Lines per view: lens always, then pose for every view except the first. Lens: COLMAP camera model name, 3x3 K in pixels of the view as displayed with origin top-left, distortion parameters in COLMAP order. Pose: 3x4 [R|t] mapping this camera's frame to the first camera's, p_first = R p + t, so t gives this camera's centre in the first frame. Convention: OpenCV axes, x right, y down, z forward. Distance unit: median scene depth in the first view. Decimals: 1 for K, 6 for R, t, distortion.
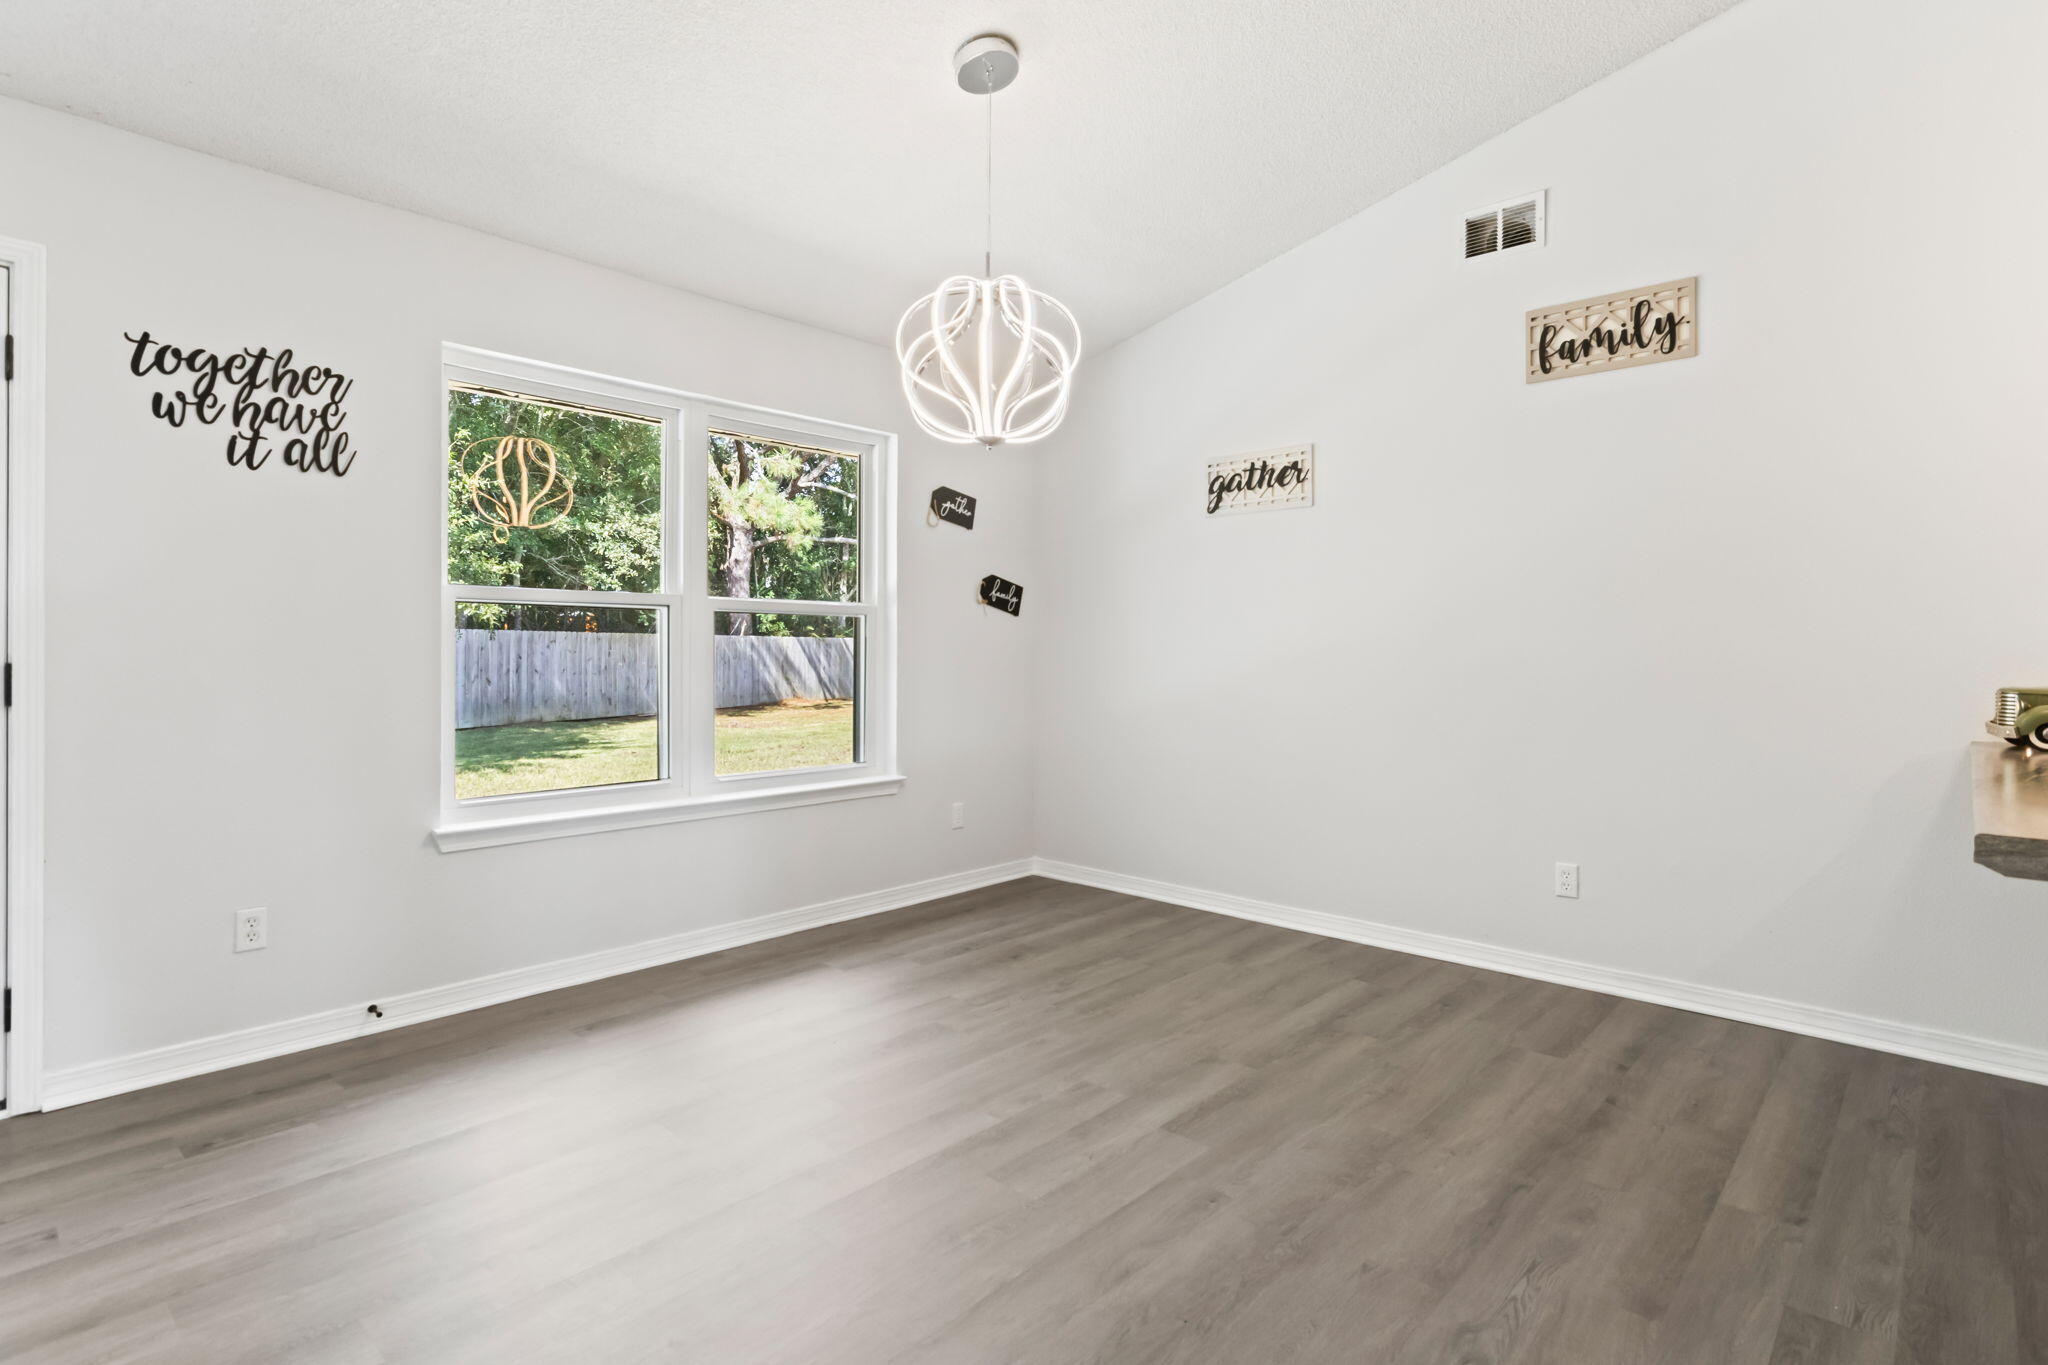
lens RADIAL K [[1033.7, 0, 1030.1], [0, 1033.7, 653.4], [0, 0, 1]] dist [0.003806, -0.000188]
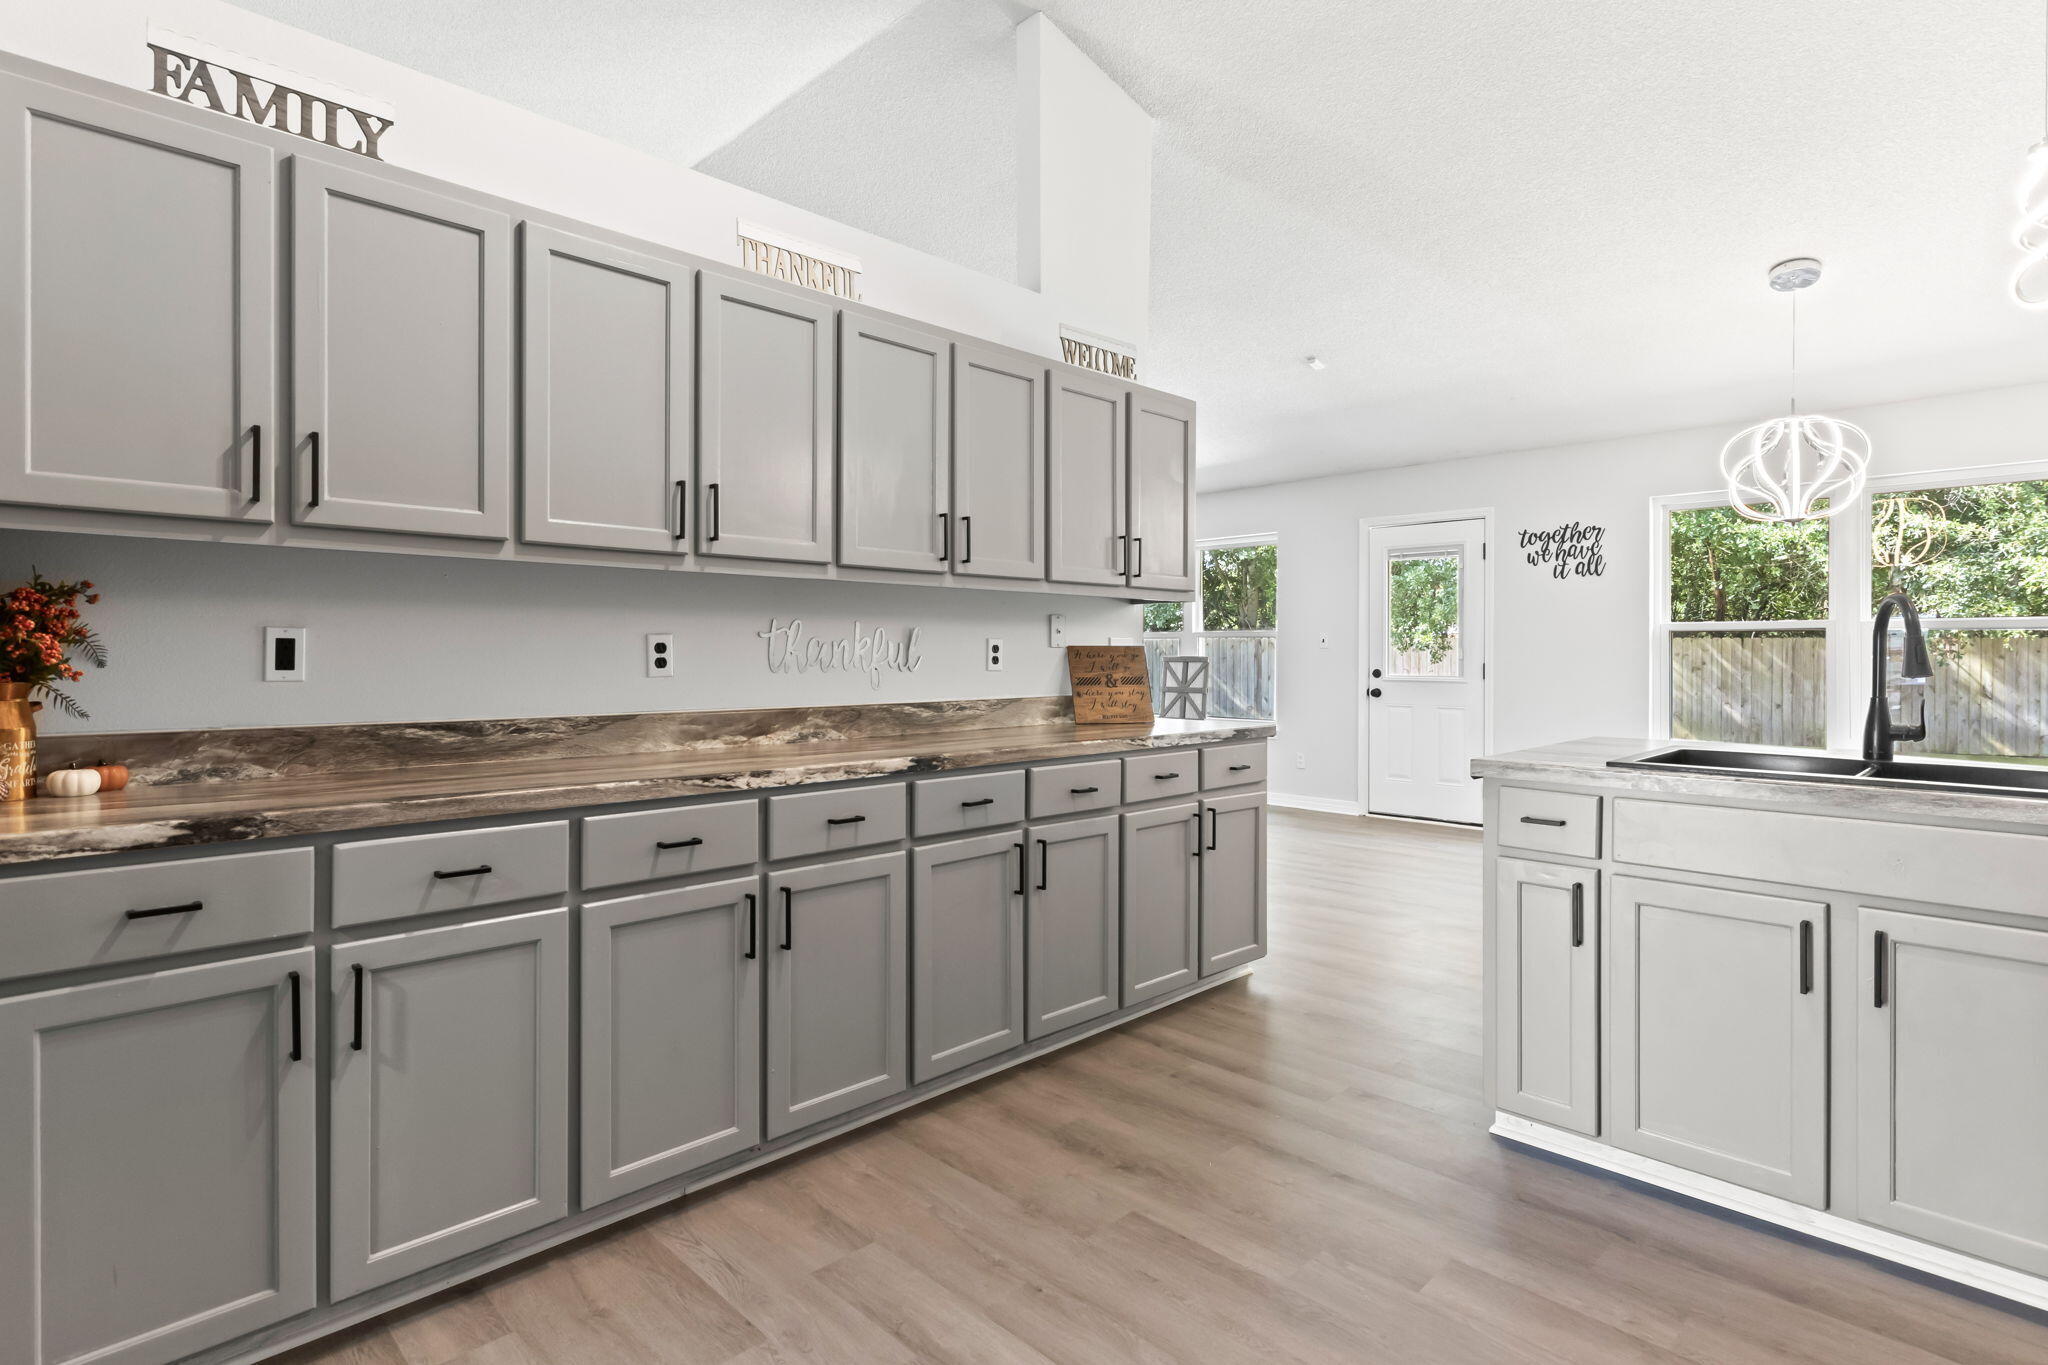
lens RADIAL K [[1033.7, 0, 1030.1], [0, 1033.7, 653.4], [0, 0, 1]] dist [0.003806, -0.000188]
pose [[-0.051969, -0.007107, -0.998623, 1.482420], [-0.006654, 0.999955, -0.006771, 0.008398], [0.998627, 0.006293, -0.052014, -0.043189]]
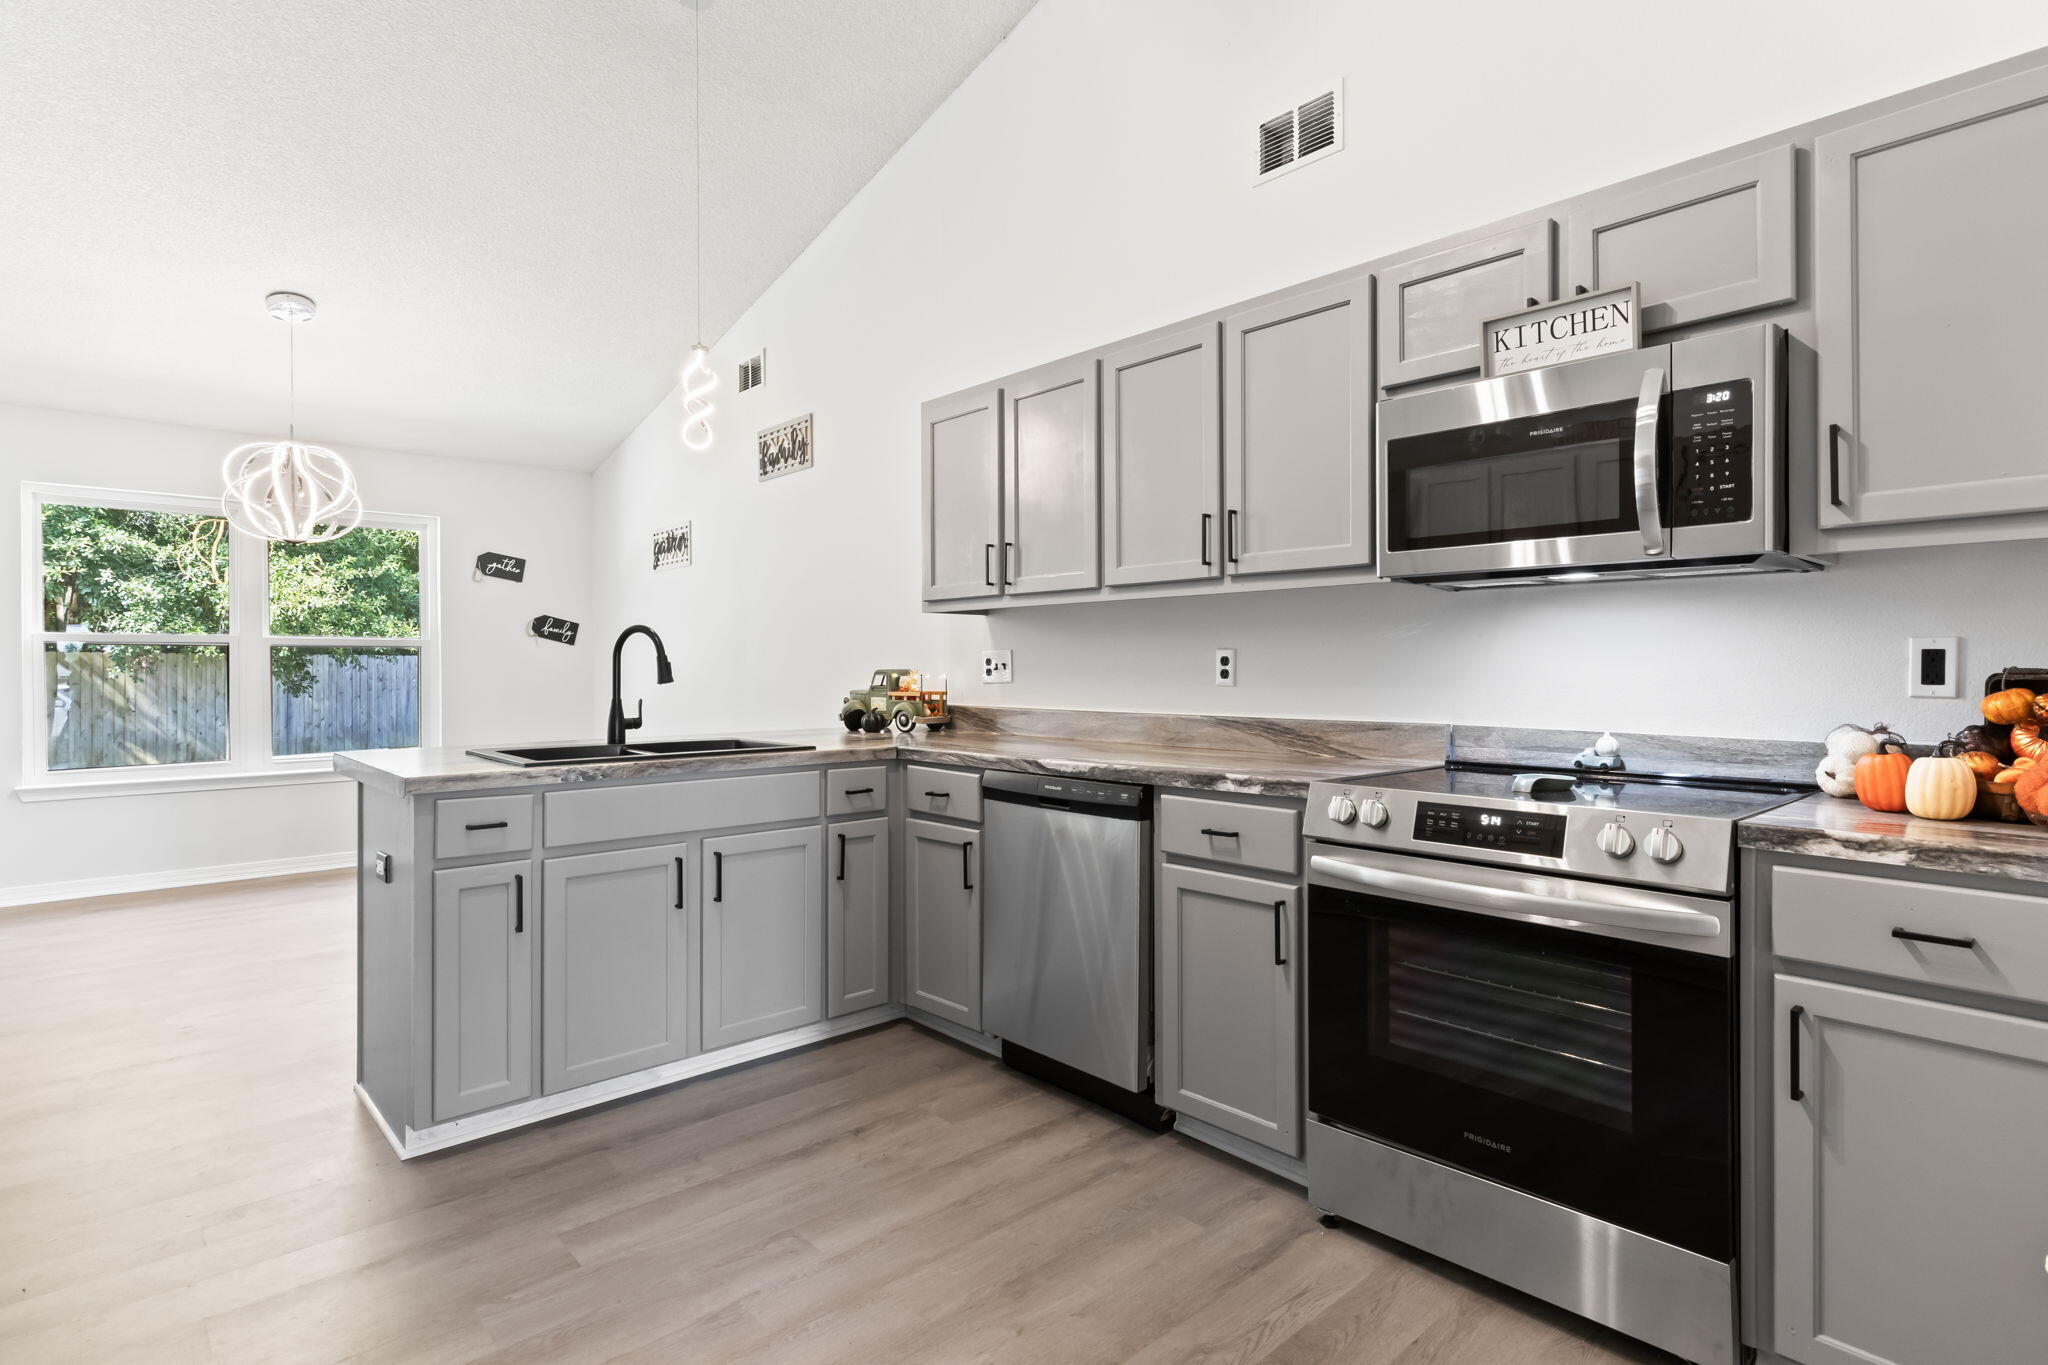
lens RADIAL K [[1030.2, 0, 1033.8], [0, 1030.2, 670.0], [0, 0, 1]] dist [-0.000111, 0.000749]
pose [[0.996174, -0.009006, -0.086925, 1.193403], [0.008741, 0.999956, -0.003426, 0.009964], [0.086952, 0.002653, 0.996209, -0.475049]]
